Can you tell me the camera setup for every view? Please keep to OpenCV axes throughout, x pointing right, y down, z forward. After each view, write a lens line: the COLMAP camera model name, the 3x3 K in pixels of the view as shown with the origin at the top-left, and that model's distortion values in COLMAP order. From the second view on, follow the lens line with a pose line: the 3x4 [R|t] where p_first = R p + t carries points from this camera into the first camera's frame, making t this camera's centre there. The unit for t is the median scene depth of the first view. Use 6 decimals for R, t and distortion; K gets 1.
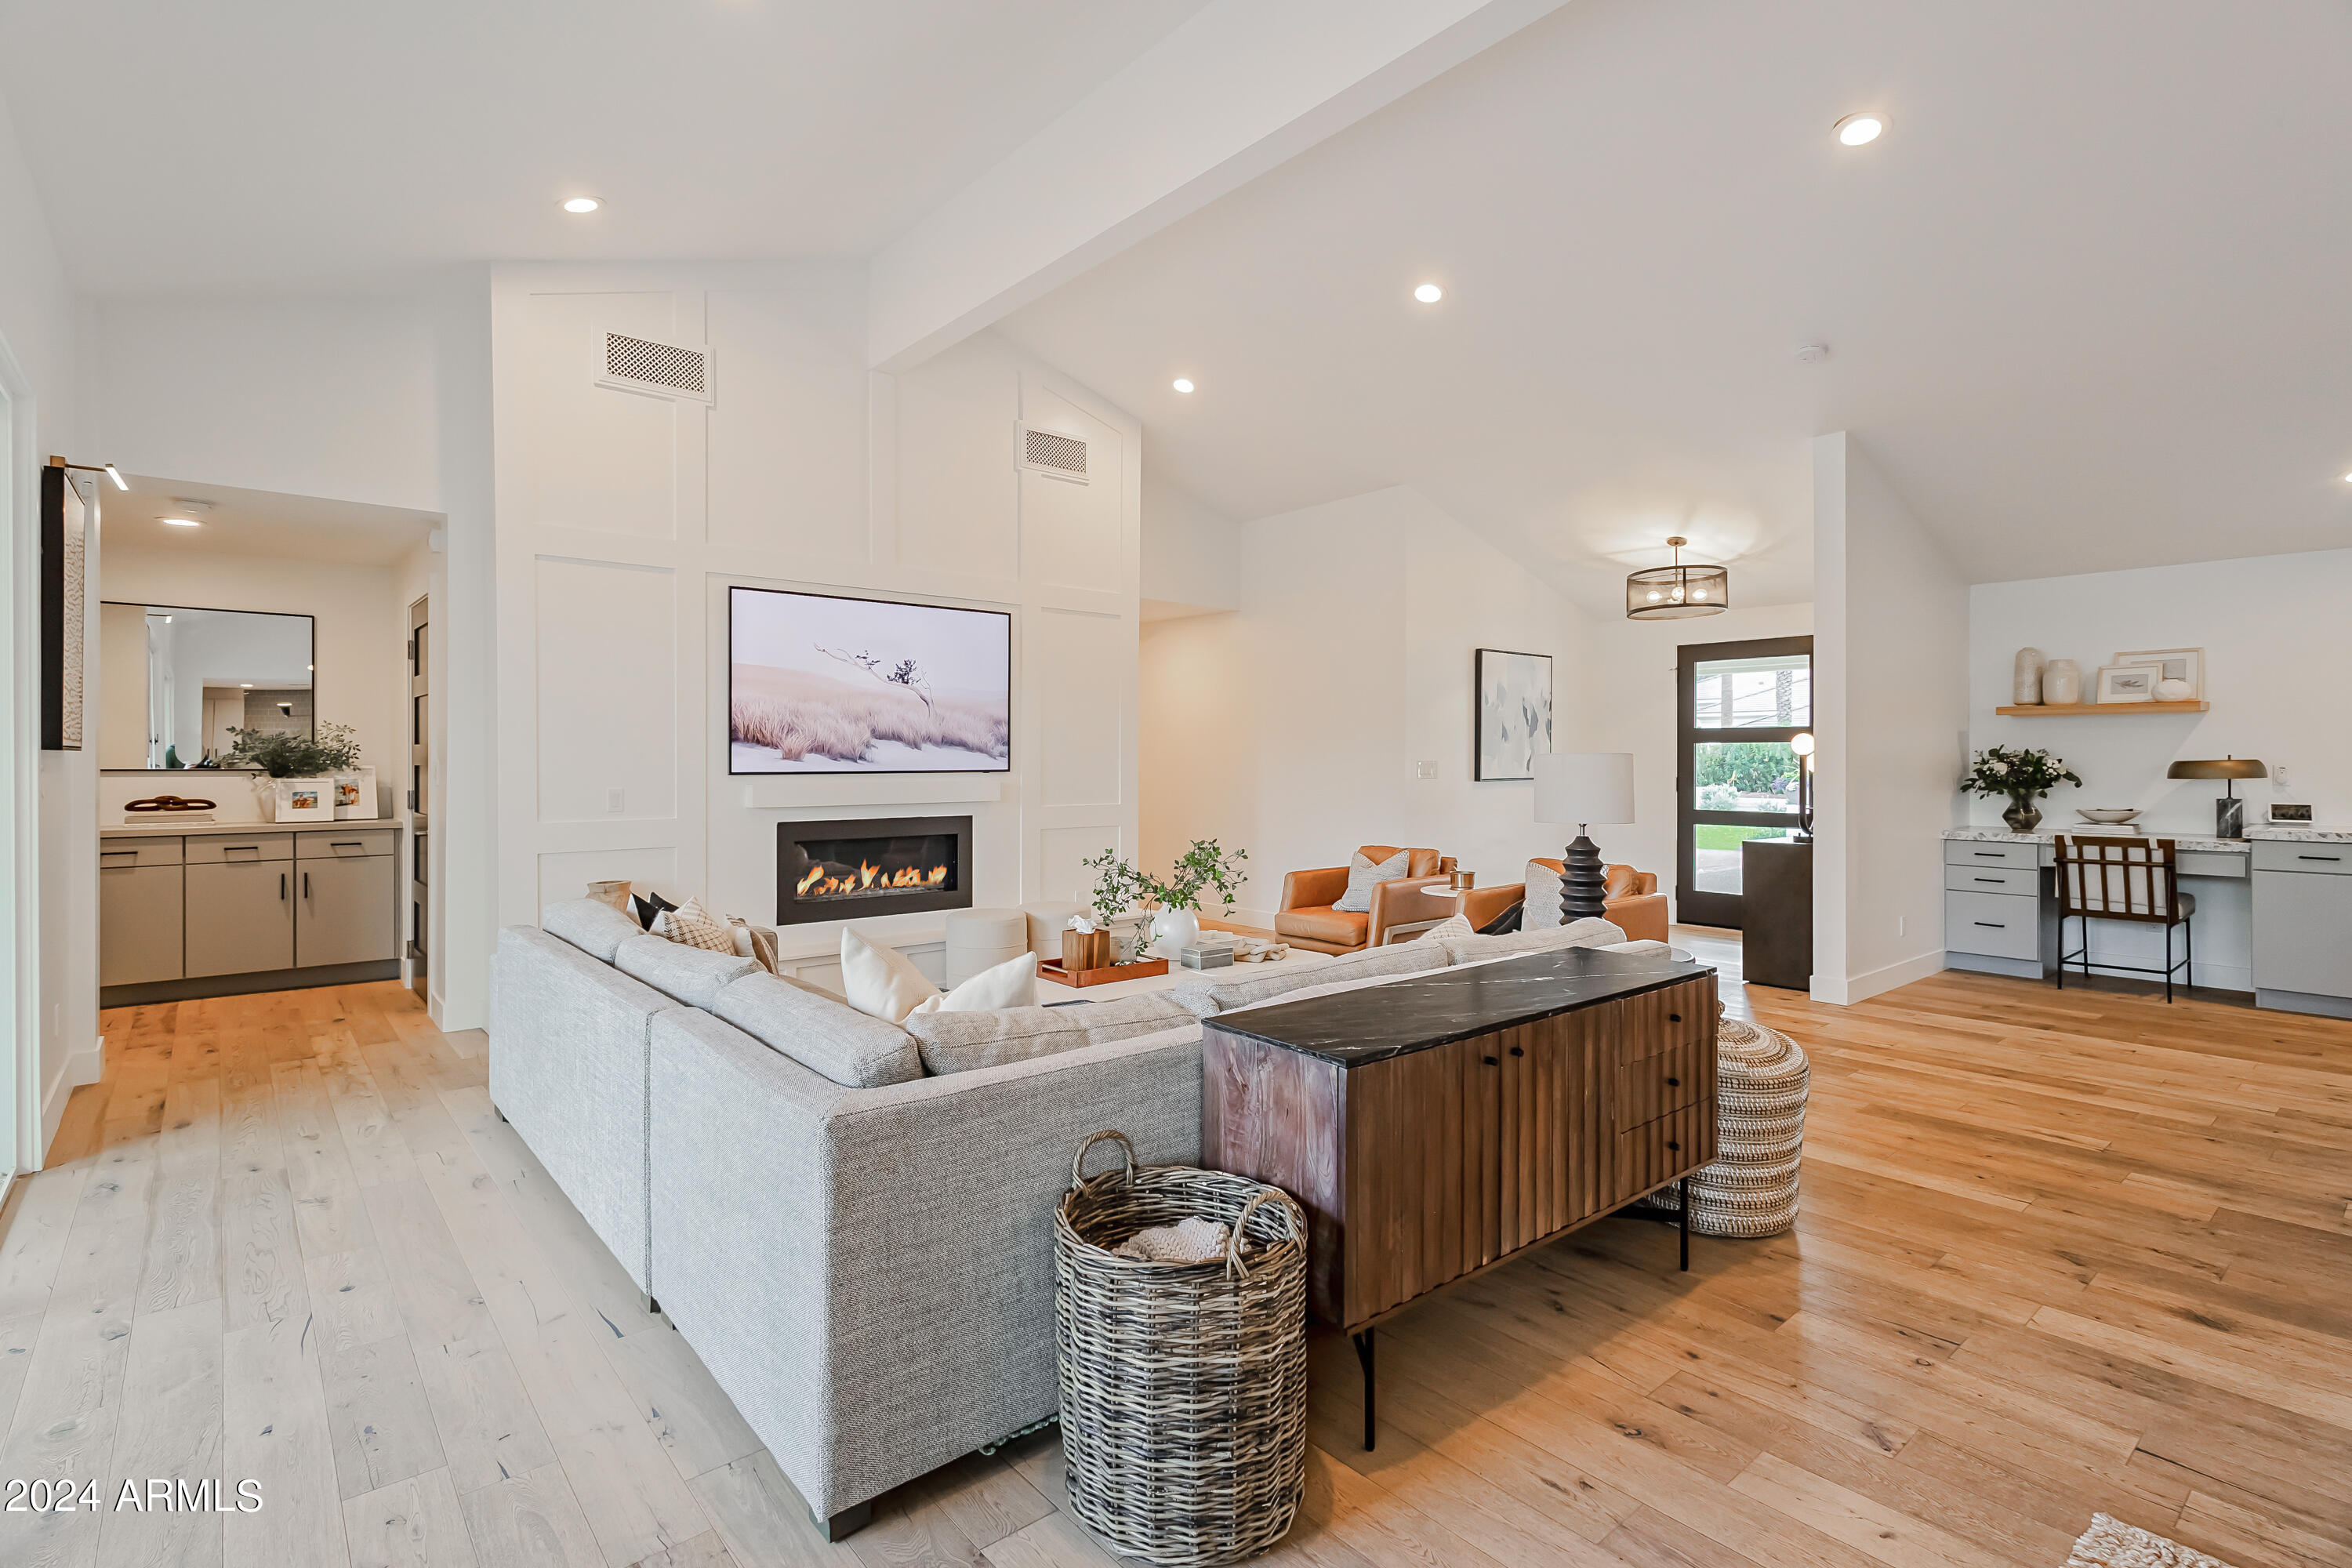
lens RADIAL K [[1118.6, 0, 1170.6], [0, 1118.6, 763.7], [0, 0, 1]] dist [0.003610, -0.000960]
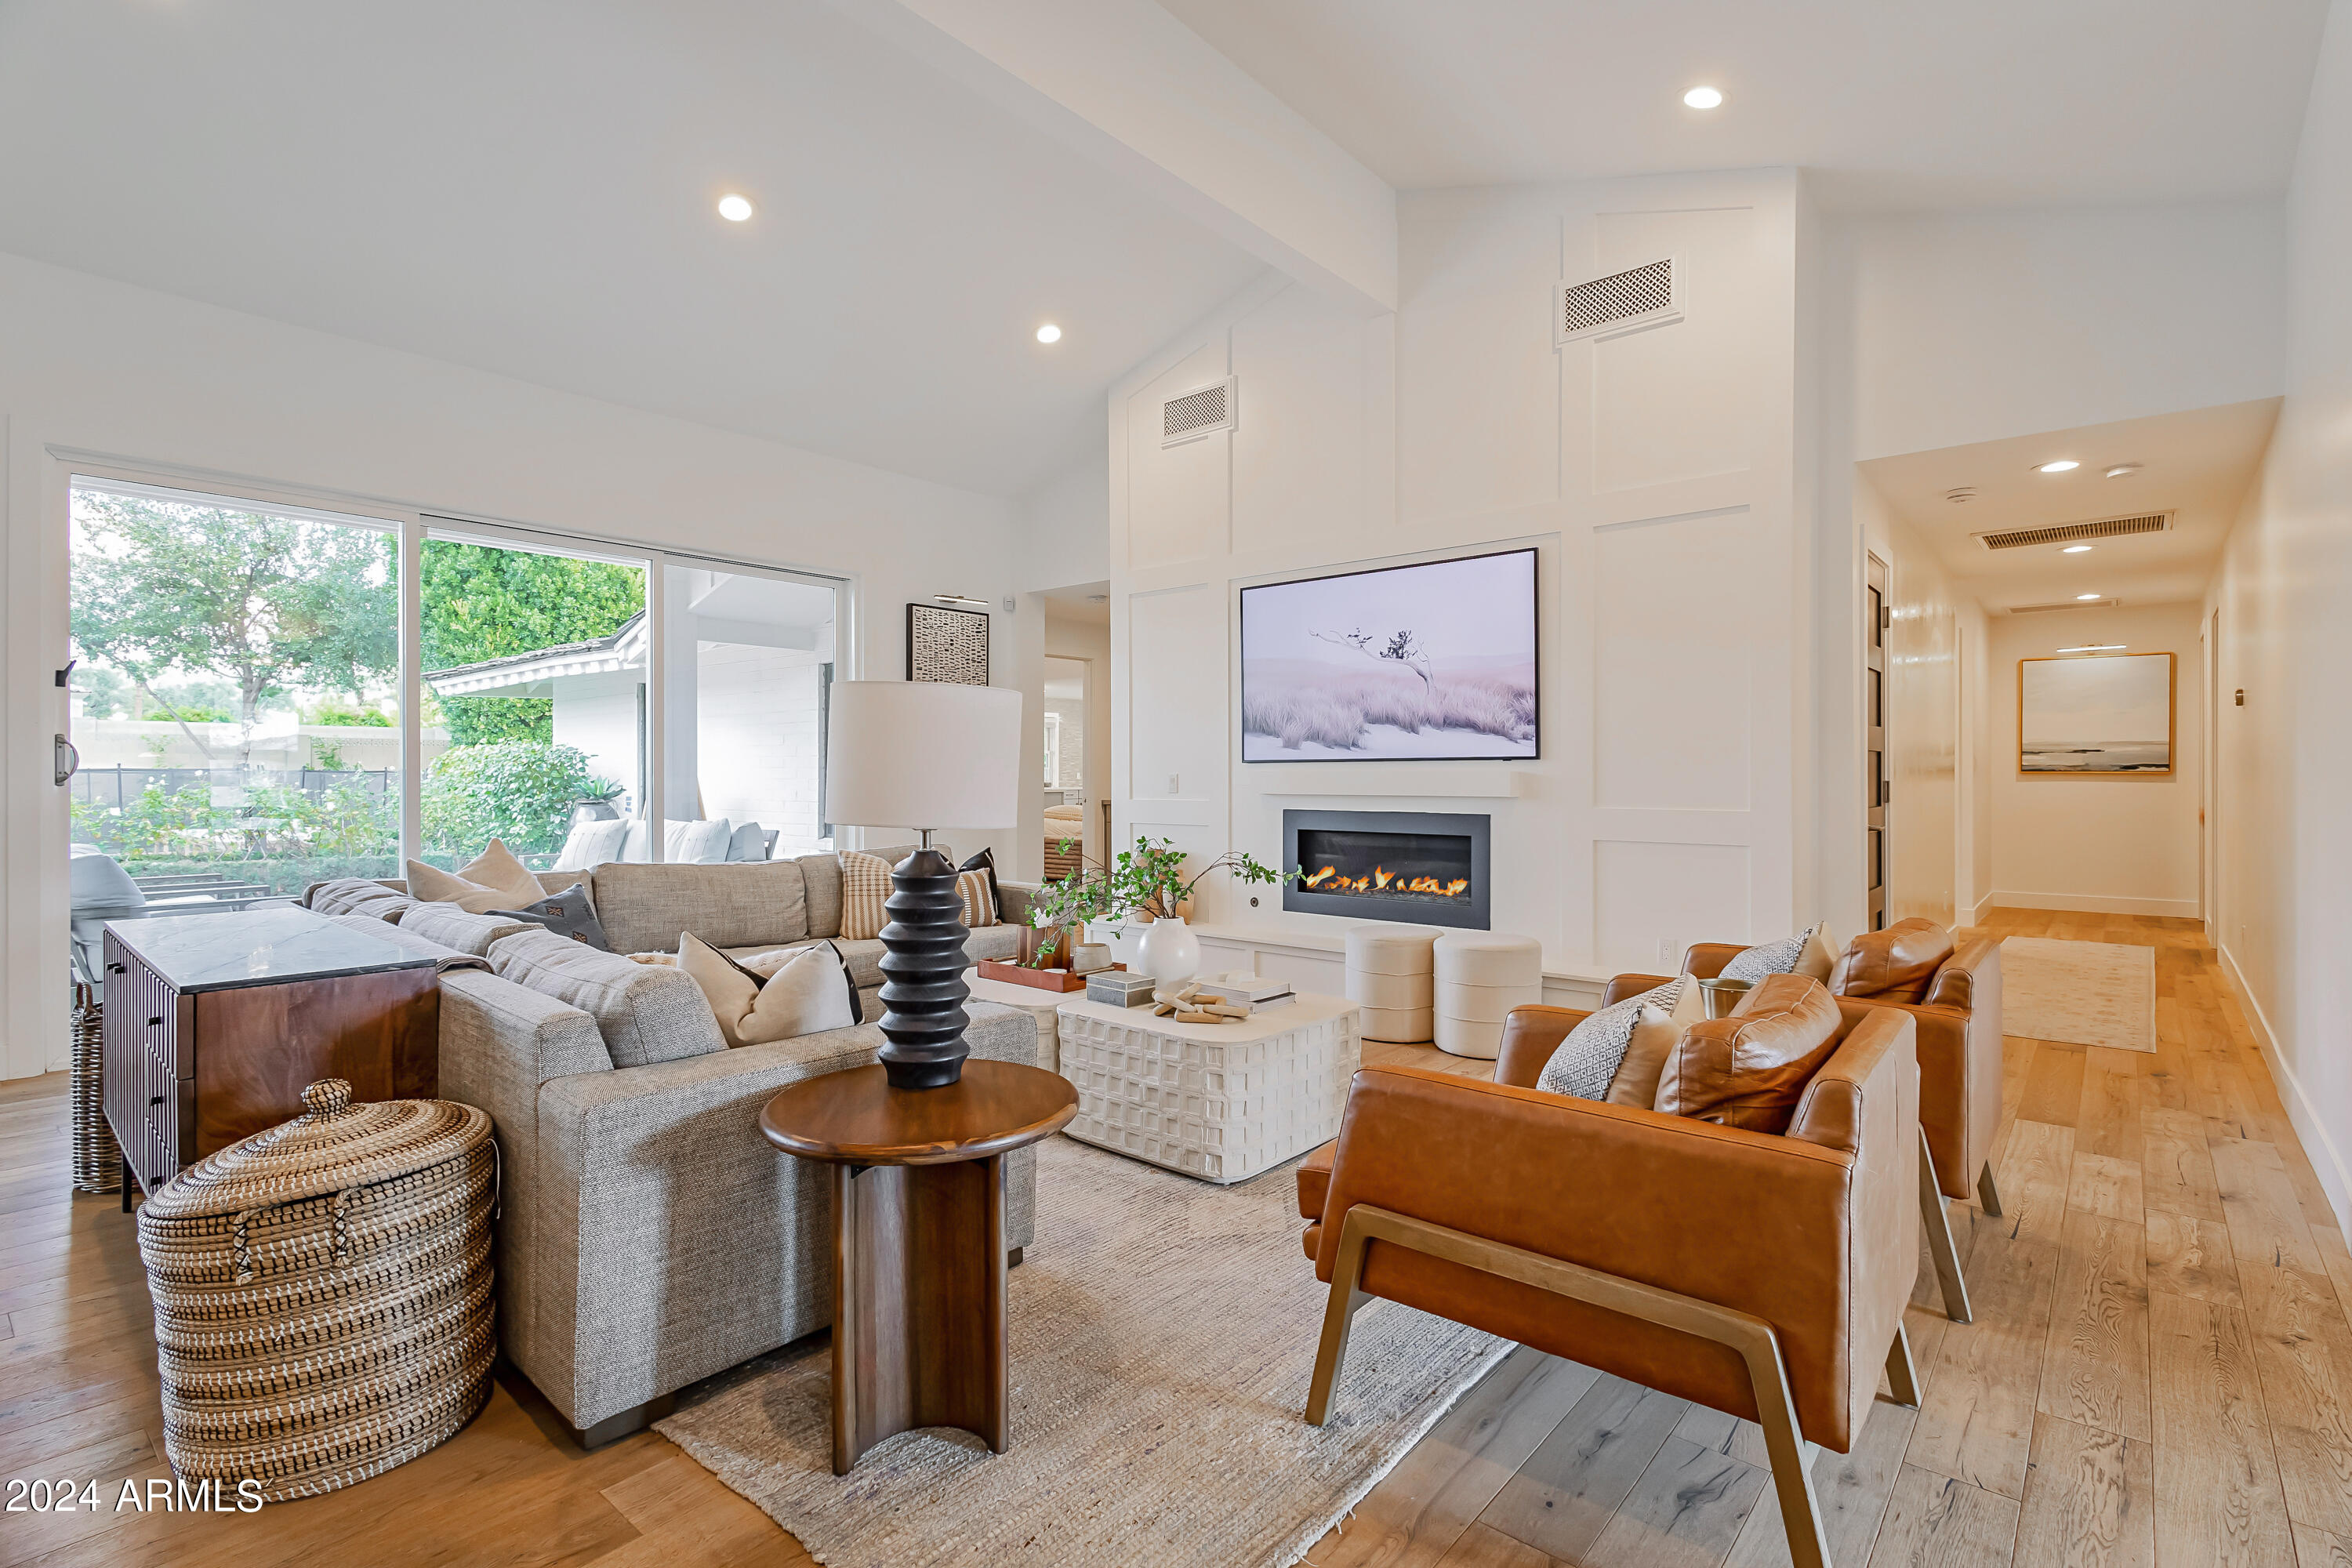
lens RADIAL K [[1101.0, 0, 1190.9], [0, 1101.0, 763.8], [0, 0, 1]] dist [0.002896, -0.000021]
pose [[0.156778, -0.009804, -0.987585, 0.586727], [-0.005950, 0.999923, -0.010871, 0.021049], [0.987616, 0.007581, 0.156708, 0.706945]]
